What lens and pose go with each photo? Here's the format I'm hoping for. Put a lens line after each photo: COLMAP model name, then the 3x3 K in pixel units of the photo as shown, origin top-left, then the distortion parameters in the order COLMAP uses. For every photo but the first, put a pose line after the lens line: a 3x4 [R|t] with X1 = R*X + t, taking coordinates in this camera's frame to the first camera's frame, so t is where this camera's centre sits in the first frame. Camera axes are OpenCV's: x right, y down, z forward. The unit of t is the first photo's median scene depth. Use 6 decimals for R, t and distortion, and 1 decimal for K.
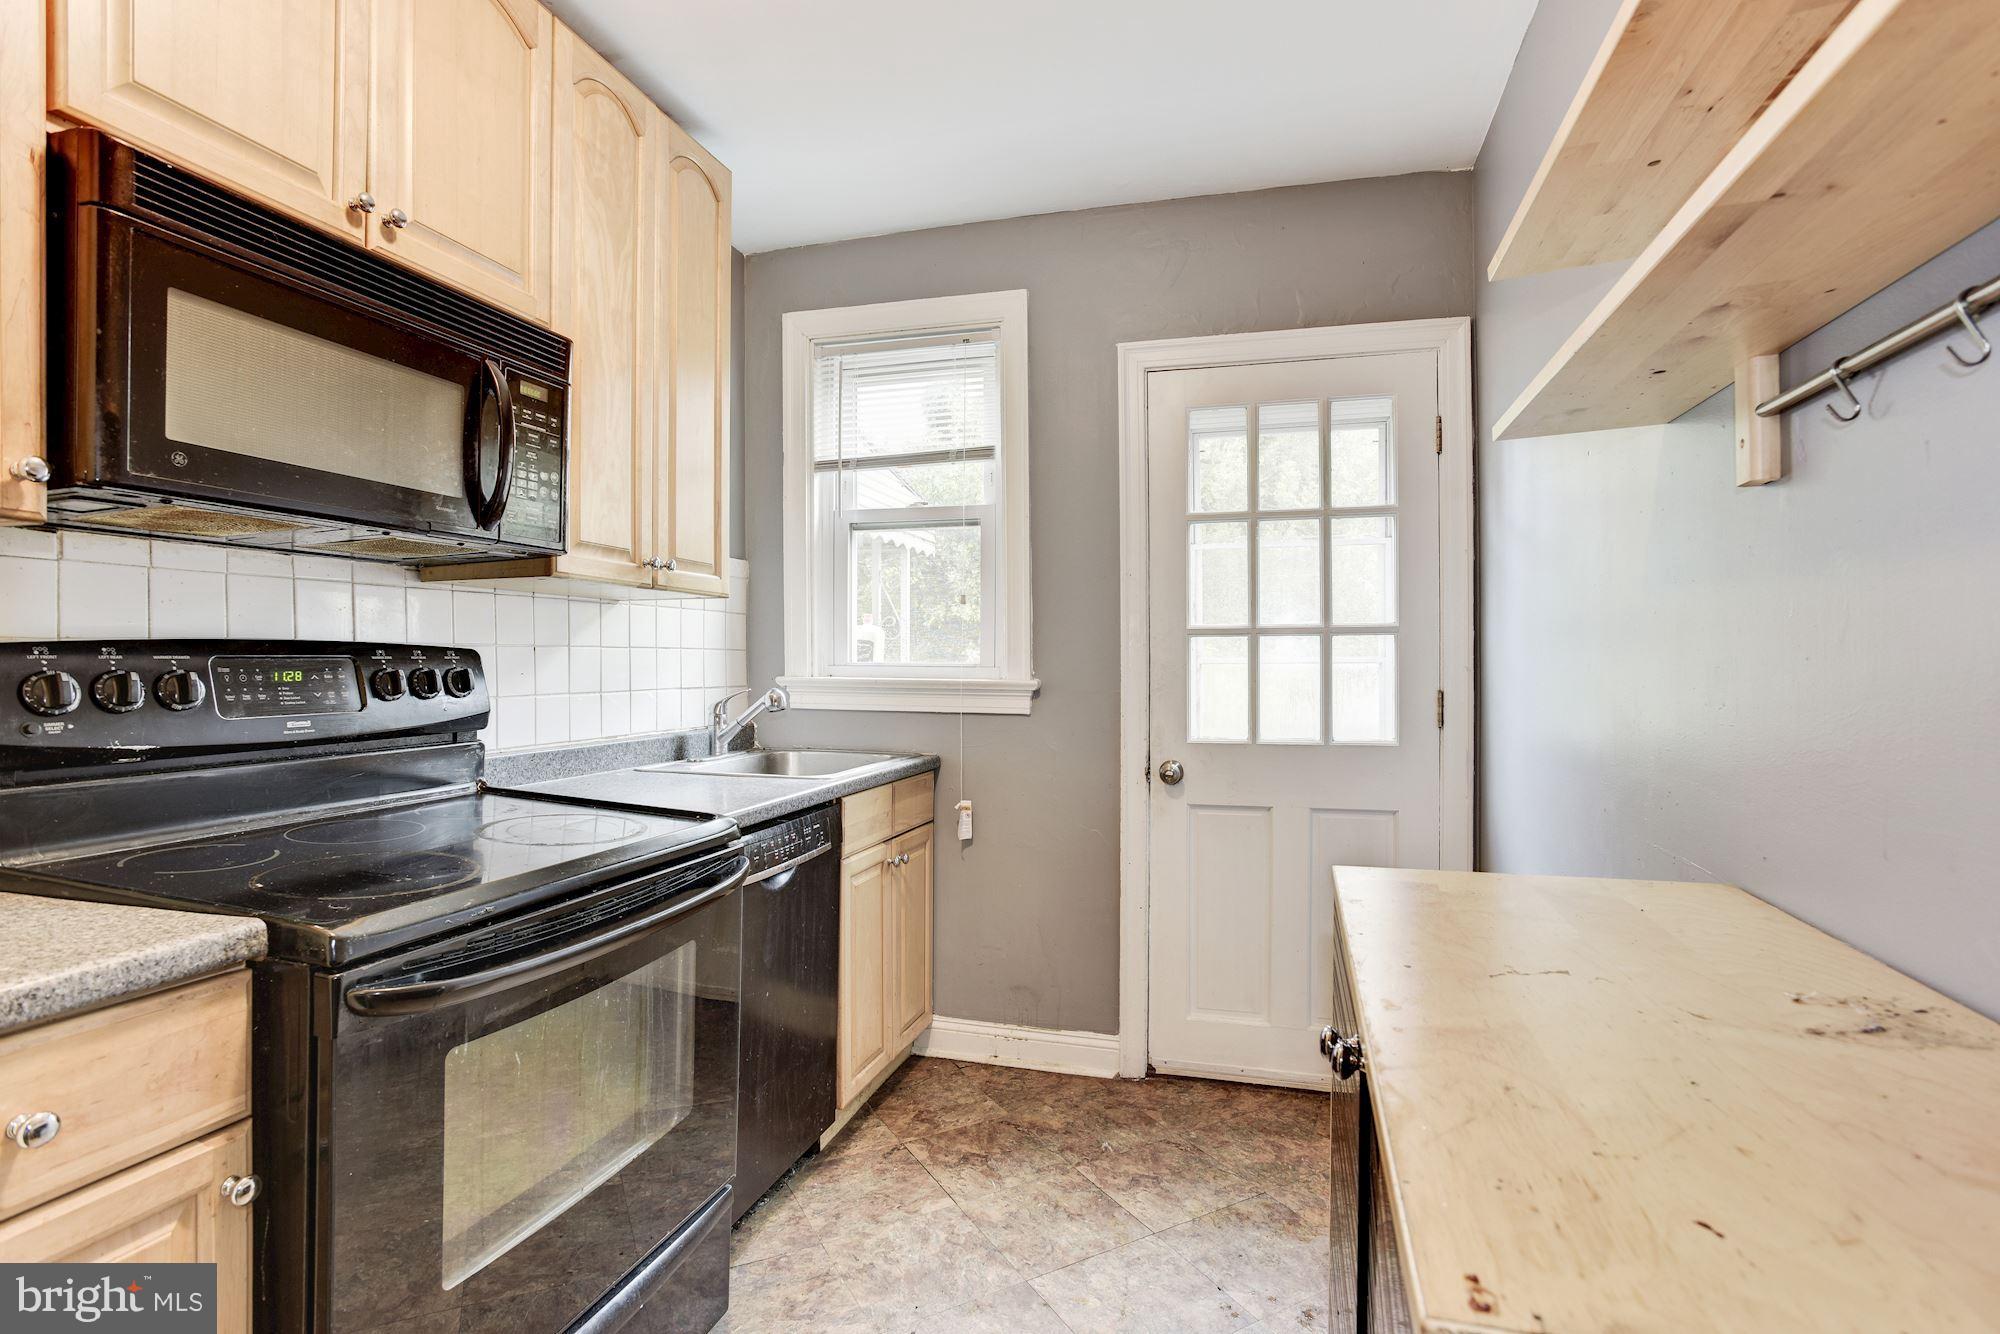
lens RADIAL K [[958.6, 0, 997.1], [0, 958.6, 666.2], [0, 0, 1]] dist [-0.045801, 0.013999]
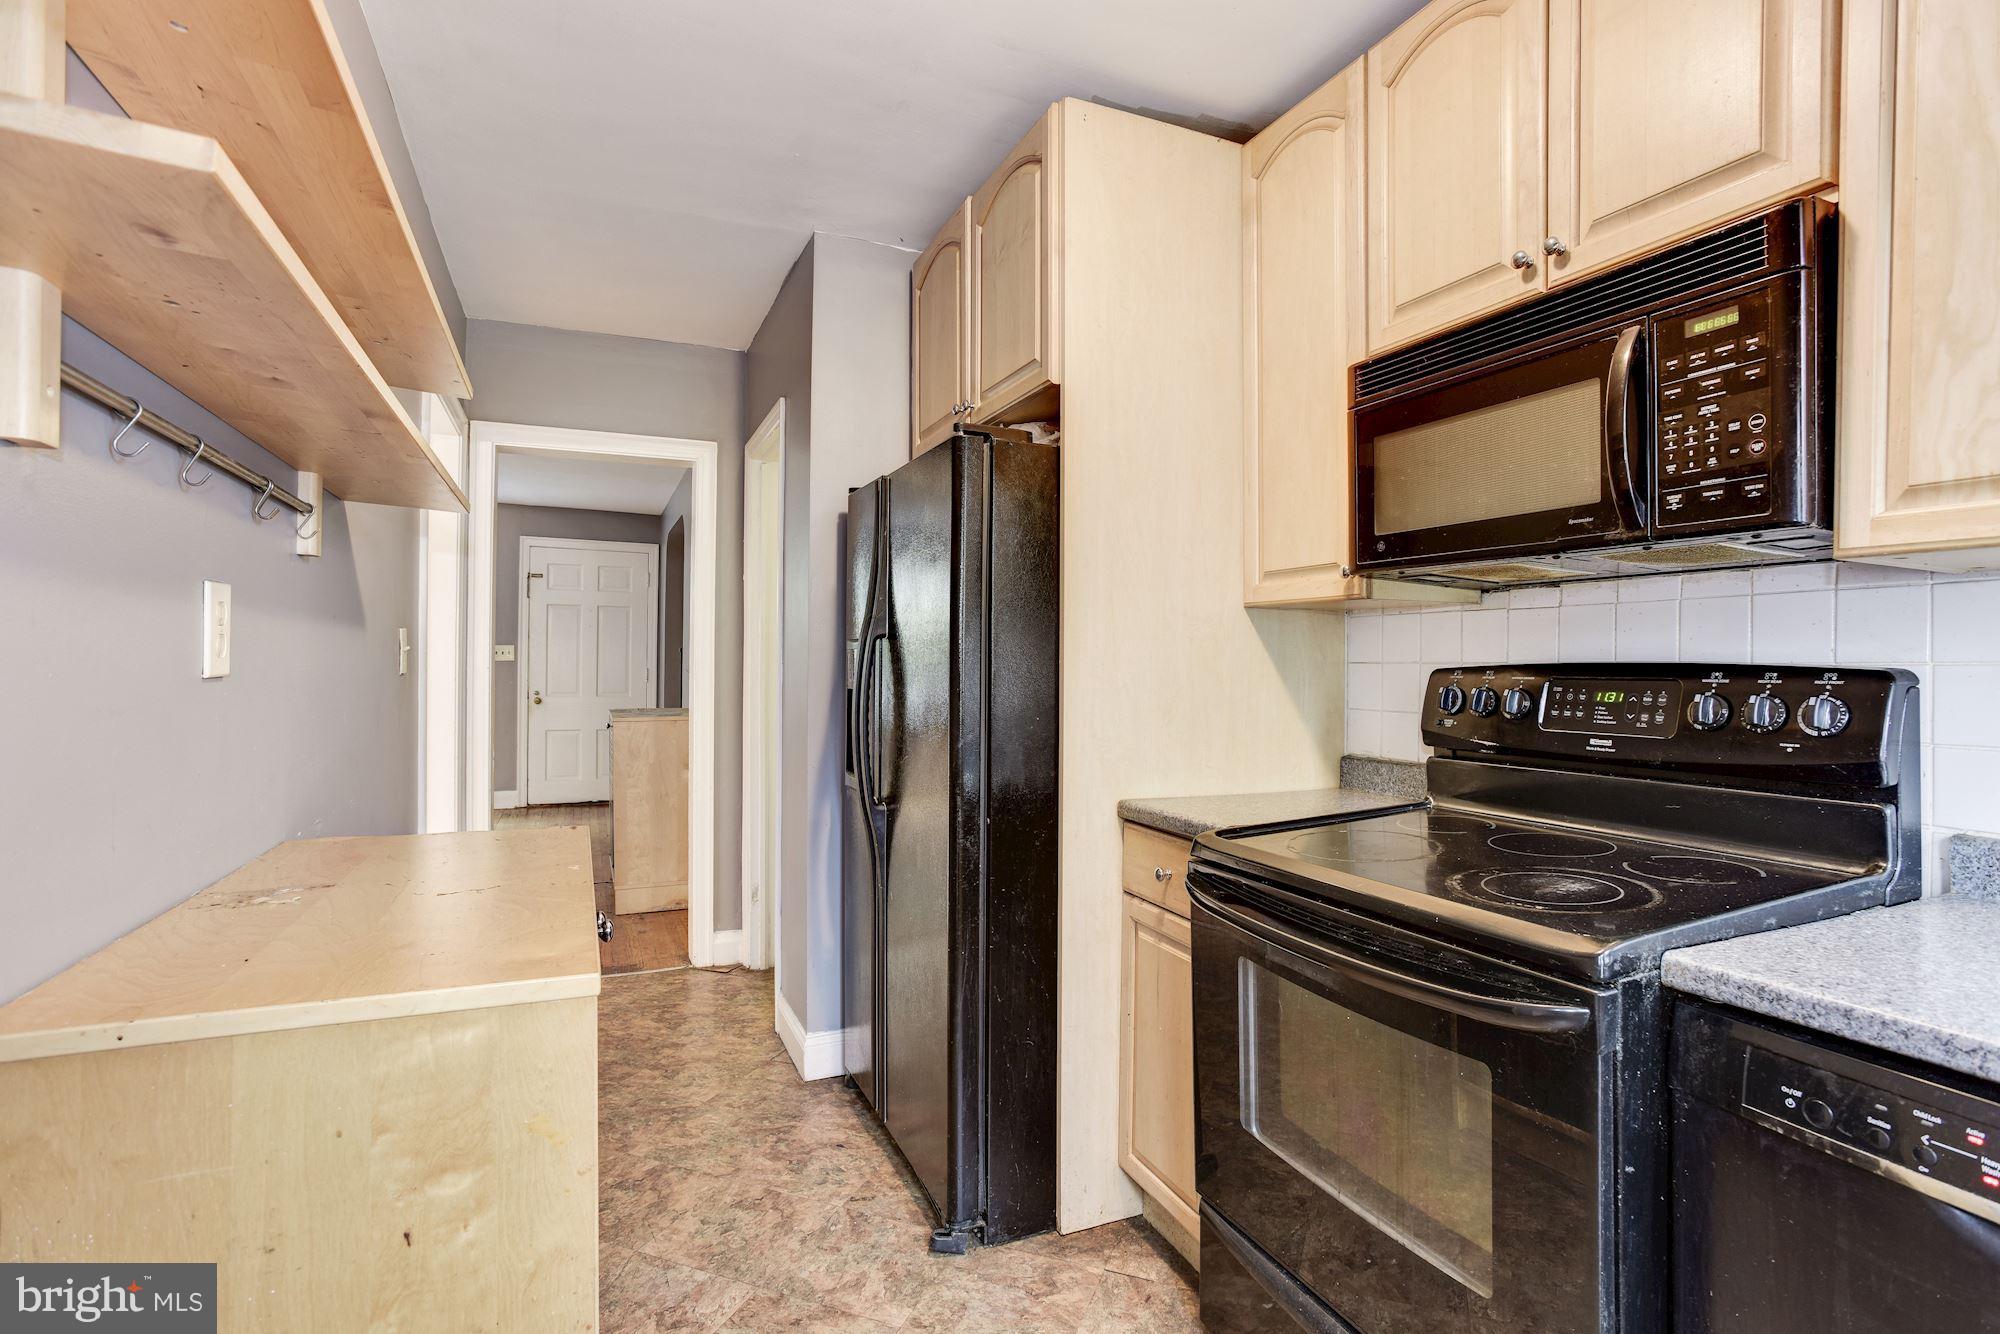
lens RADIAL K [[958.6, 0, 1003.4], [0, 958.6, 670.7], [0, 0, 1]] dist [-0.045801, 0.013999]
pose [[-0.765955, -0.010538, -0.642808, 0.467789], [-0.020007, 0.999772, 0.007450, -0.013442], [0.642583, 0.018567, -0.765991, 1.406006]]
